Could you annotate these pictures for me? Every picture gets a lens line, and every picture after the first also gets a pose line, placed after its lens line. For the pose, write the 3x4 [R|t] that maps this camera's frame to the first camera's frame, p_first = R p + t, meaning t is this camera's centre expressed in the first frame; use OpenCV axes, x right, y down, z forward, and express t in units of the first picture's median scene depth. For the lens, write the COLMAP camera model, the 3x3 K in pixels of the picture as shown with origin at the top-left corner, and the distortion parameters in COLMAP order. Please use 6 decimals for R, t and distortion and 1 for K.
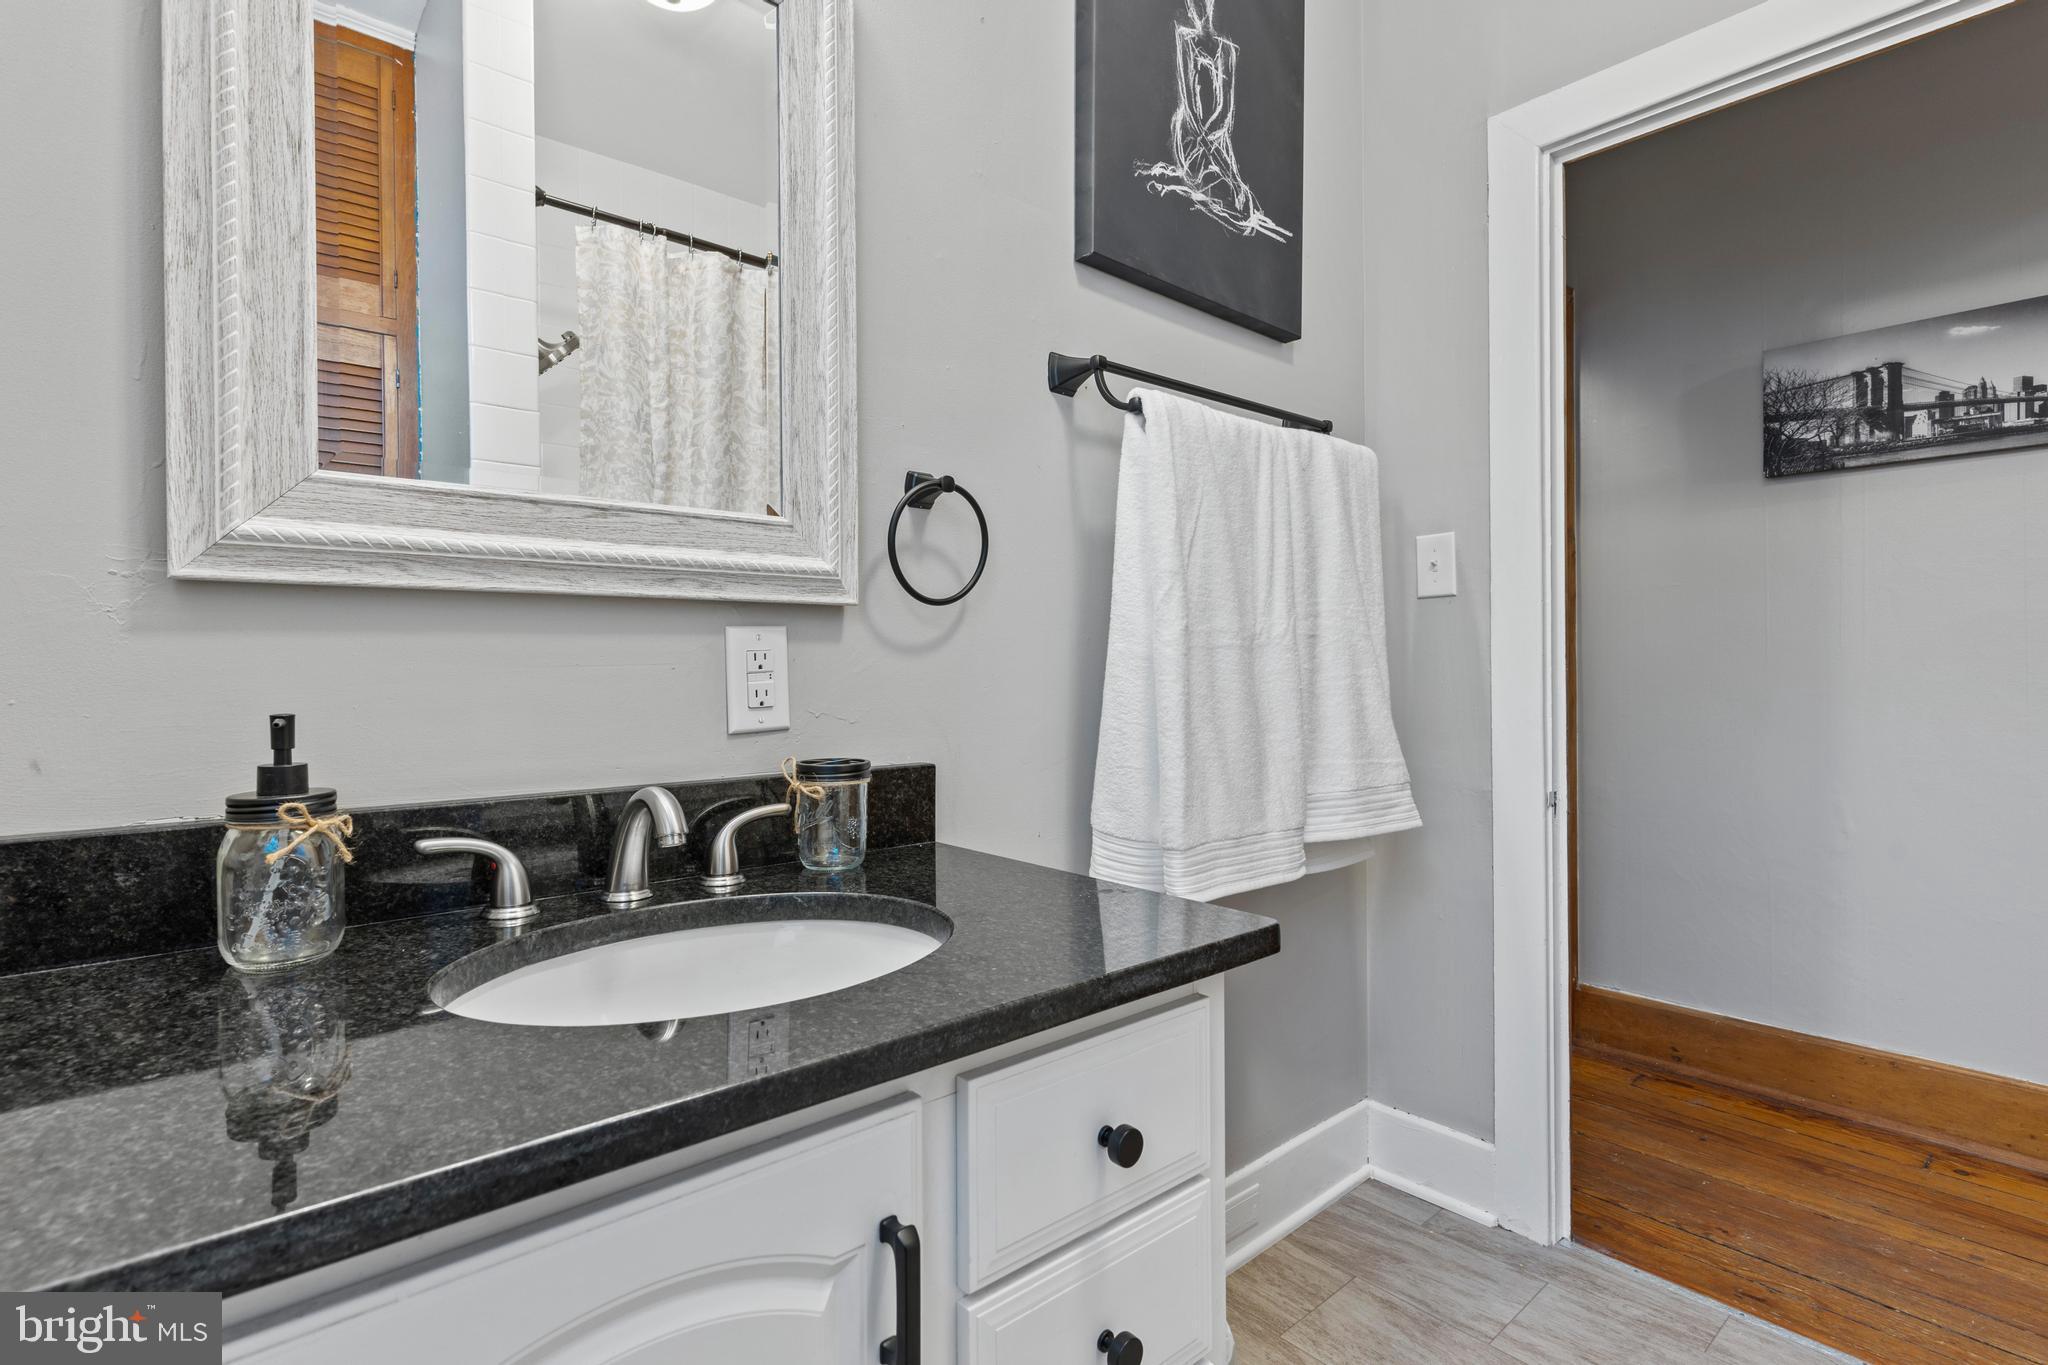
lens RADIAL K [[1004.8, 0, 1022.9], [0, 1004.8, 661.6], [0, 0, 1]] dist [0.017093, 0.000234]
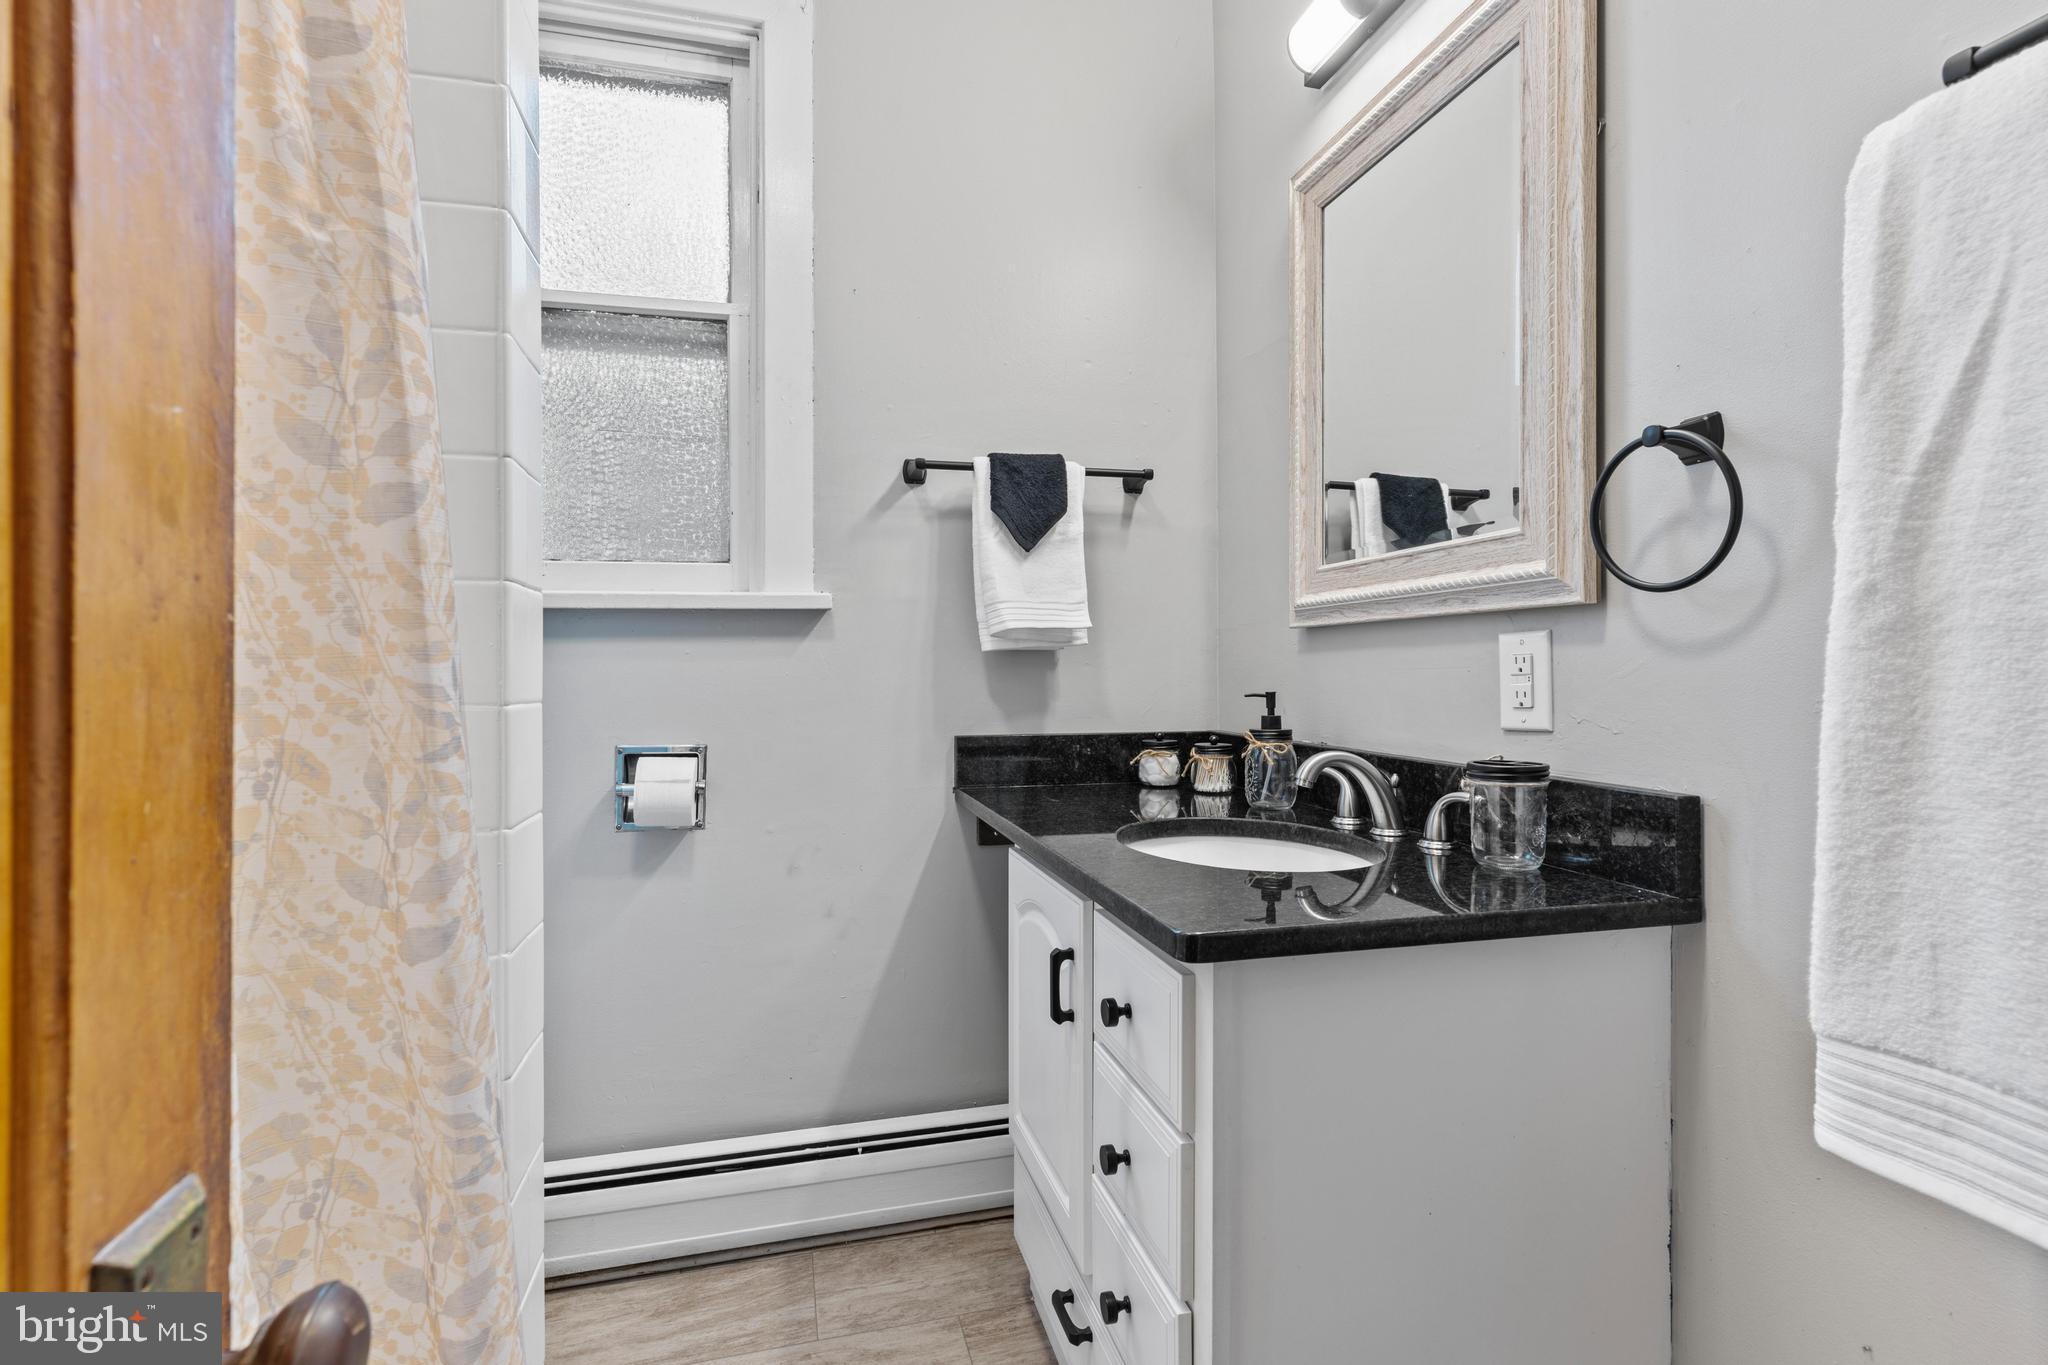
lens RADIAL K [[980.1, 0, 1025.1], [0, 980.1, 687.7], [0, 0, 1]] dist [0.011082, 0.000204]
pose [[-0.447024, 0.018888, -0.894323, 1.276661], [0.005432, 0.999816, 0.018401, 0.003353], [0.894506, 0.003368, -0.447044, 1.391173]]
